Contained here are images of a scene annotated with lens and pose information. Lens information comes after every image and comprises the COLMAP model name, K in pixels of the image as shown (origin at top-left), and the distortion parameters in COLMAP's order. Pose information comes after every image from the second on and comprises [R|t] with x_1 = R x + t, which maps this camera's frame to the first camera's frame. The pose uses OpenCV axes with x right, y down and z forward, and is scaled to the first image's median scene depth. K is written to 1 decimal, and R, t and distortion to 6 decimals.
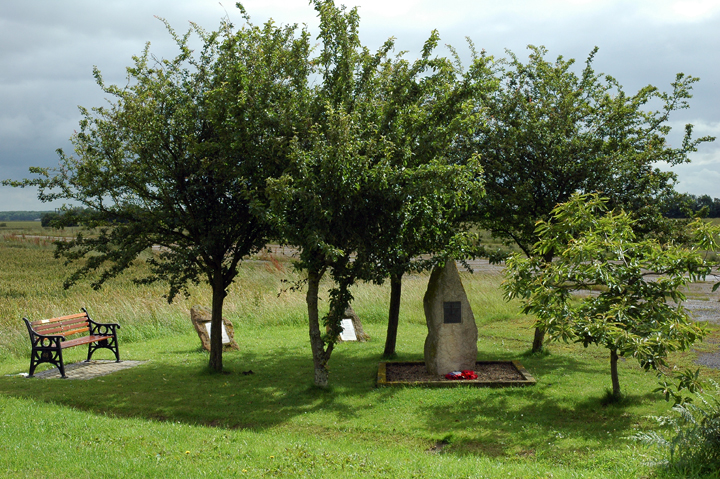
lens RADIAL K [[1166.4, 0, 359.2], [0, 1166.4, 238.7], [0, 0, 1]] dist [0.295395, 0.000000]
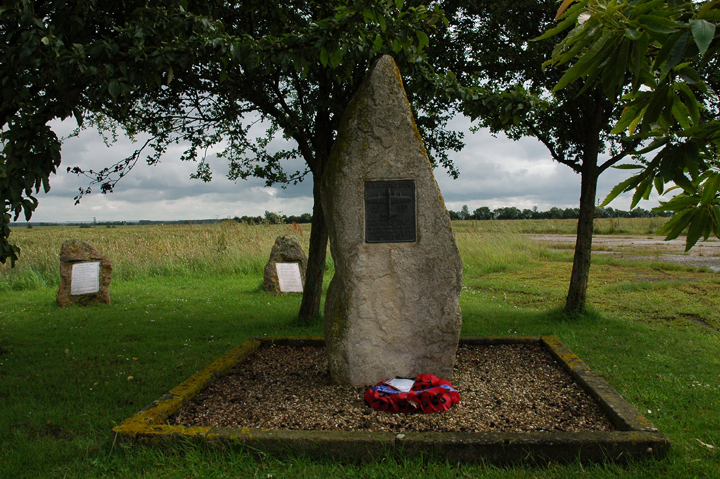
lens RADIAL K [[576.4, 0, 360.0], [0, 576.4, 240.7], [0, 0, 1]] dist [-0.076856, -0.001162]
pose [[0.995104, 0.002989, -0.098784, 0.087628], [-0.003385, 0.999987, -0.003841, 0.072258], [0.098771, 0.004157, 0.995102, 0.824956]]
